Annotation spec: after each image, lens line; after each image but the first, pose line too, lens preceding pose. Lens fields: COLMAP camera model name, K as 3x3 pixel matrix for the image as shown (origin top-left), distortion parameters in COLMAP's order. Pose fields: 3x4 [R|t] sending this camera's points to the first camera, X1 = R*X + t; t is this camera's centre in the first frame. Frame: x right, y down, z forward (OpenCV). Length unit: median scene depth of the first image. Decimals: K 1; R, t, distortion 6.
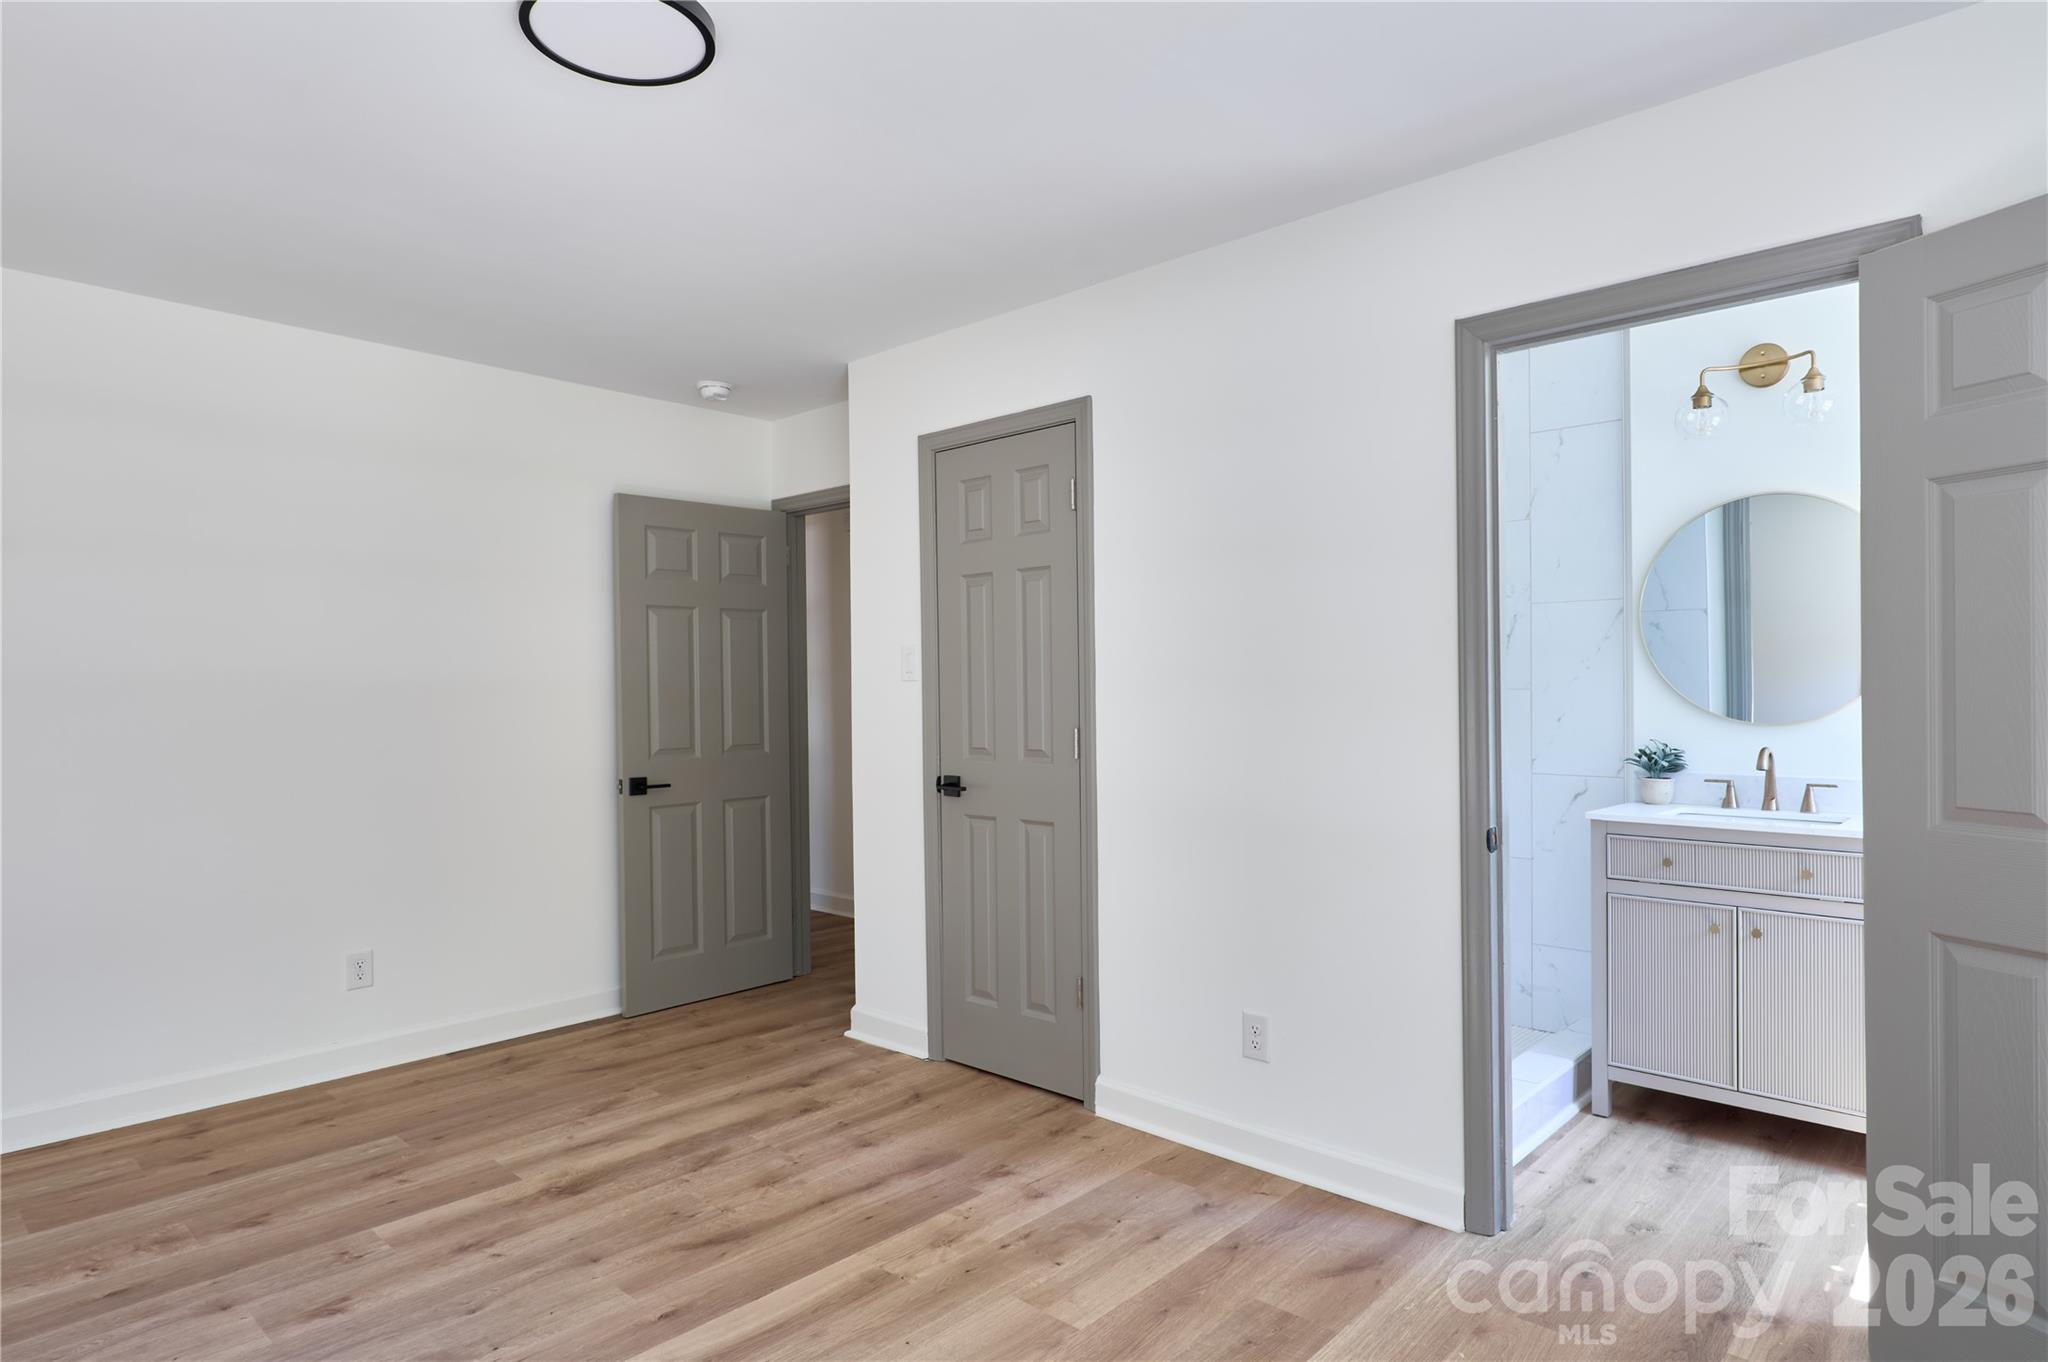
lens RADIAL K [[1155.0, 0, 1018.5], [0, 1155.0, 701.3], [0, 0, 1]] dist [0.001301, 0.003223]
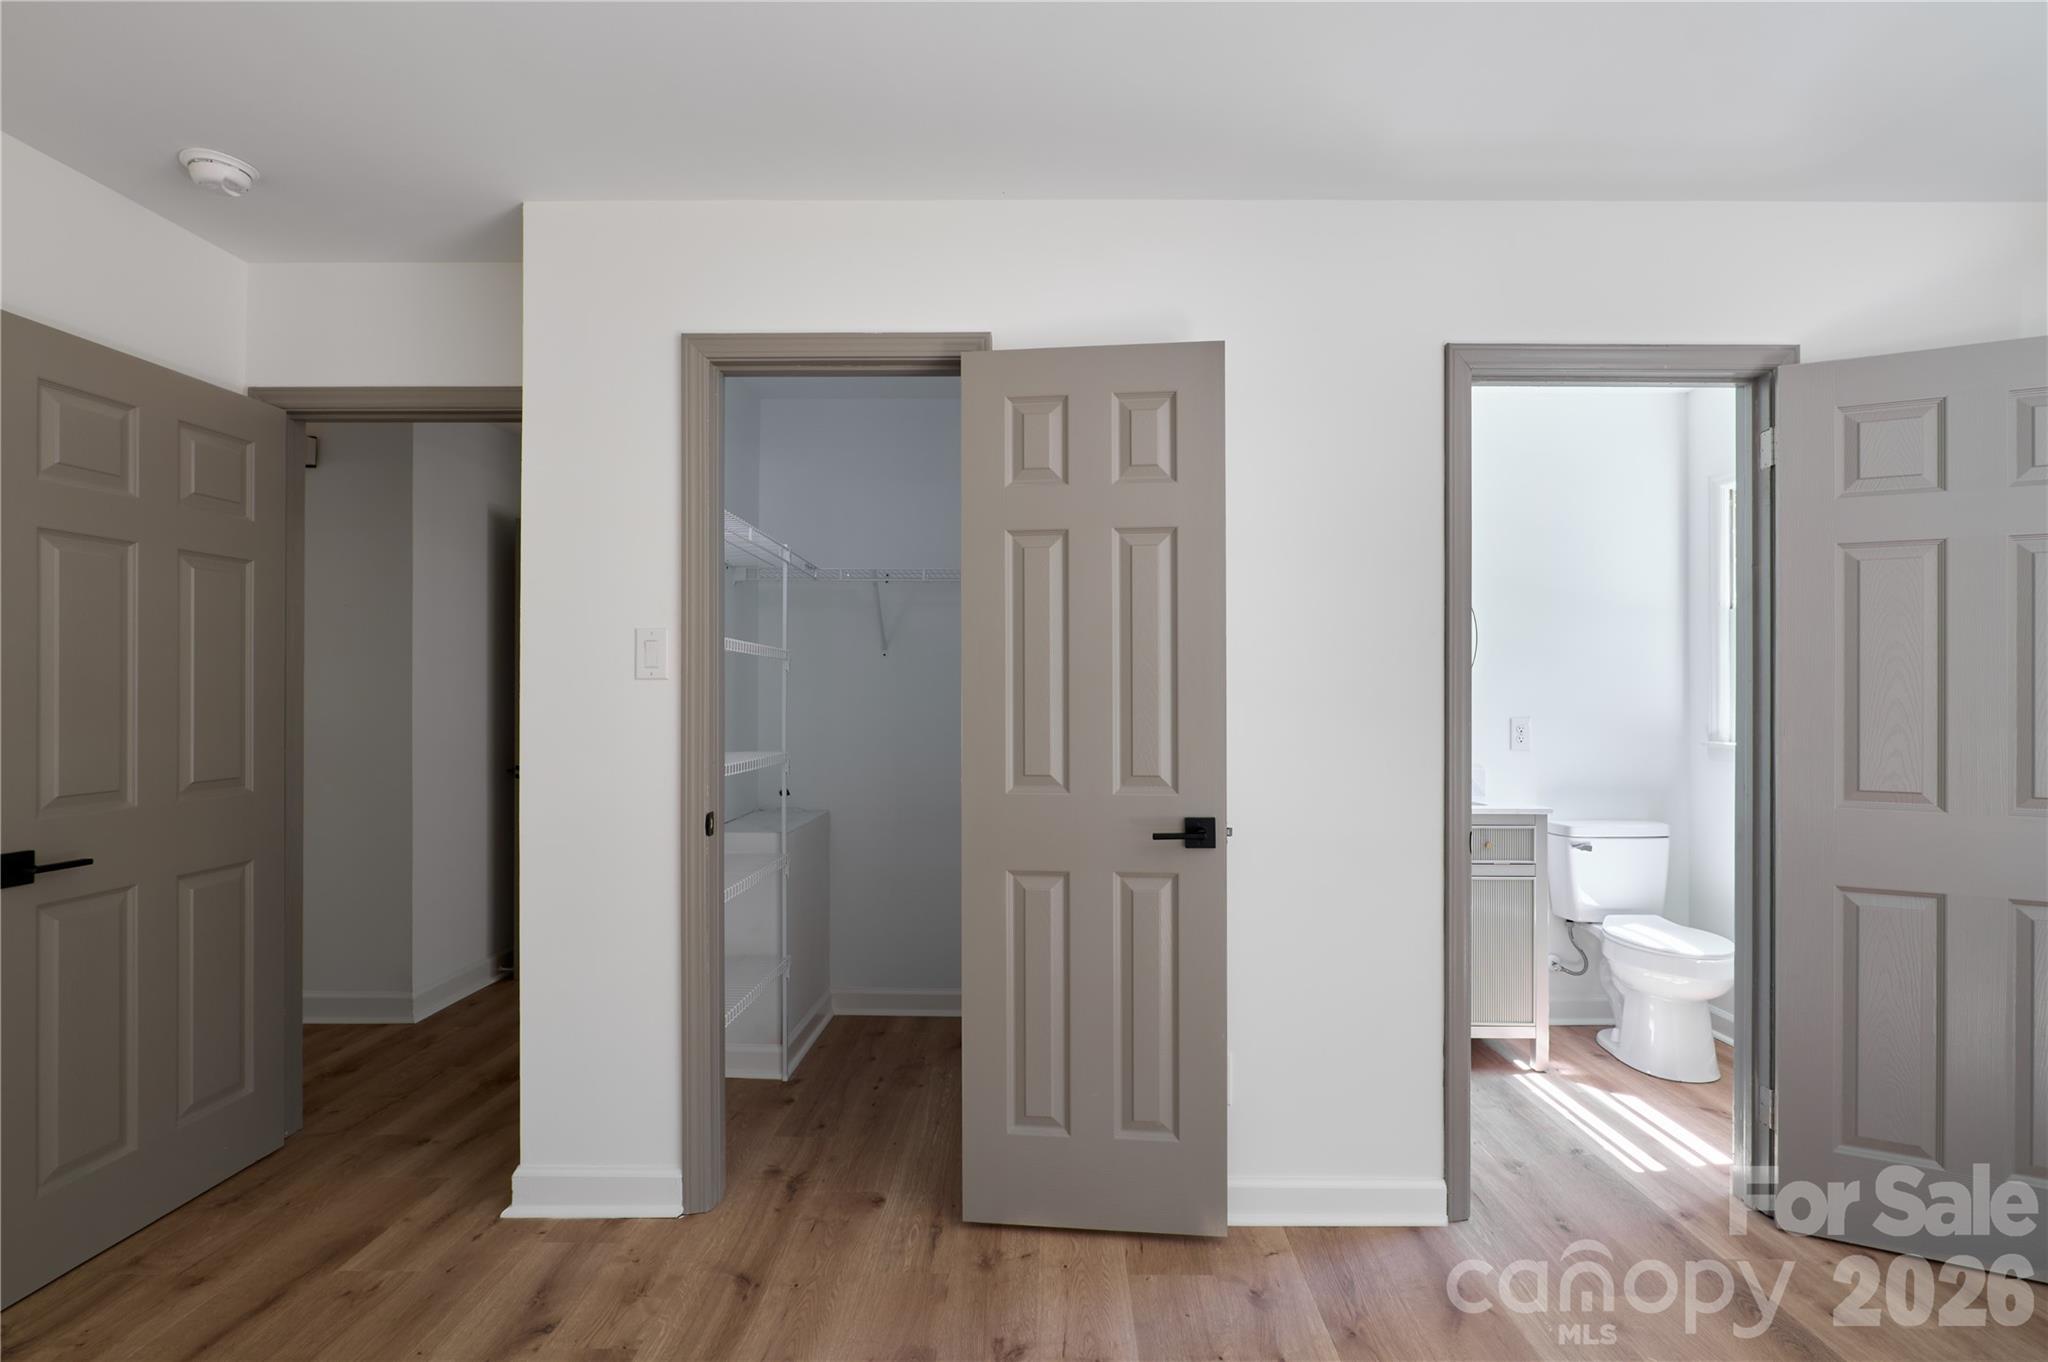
lens RADIAL K [[999.6, 0, 1035.3], [0, 999.6, 692.2], [0, 0, 1]] dist [-0.004166, -0.001013]
pose [[0.733908, 0.010692, 0.679165, -0.498629], [-0.002266, 0.999909, -0.013293, -0.003842], [-0.679245, 0.008216, 0.733865, 0.592872]]
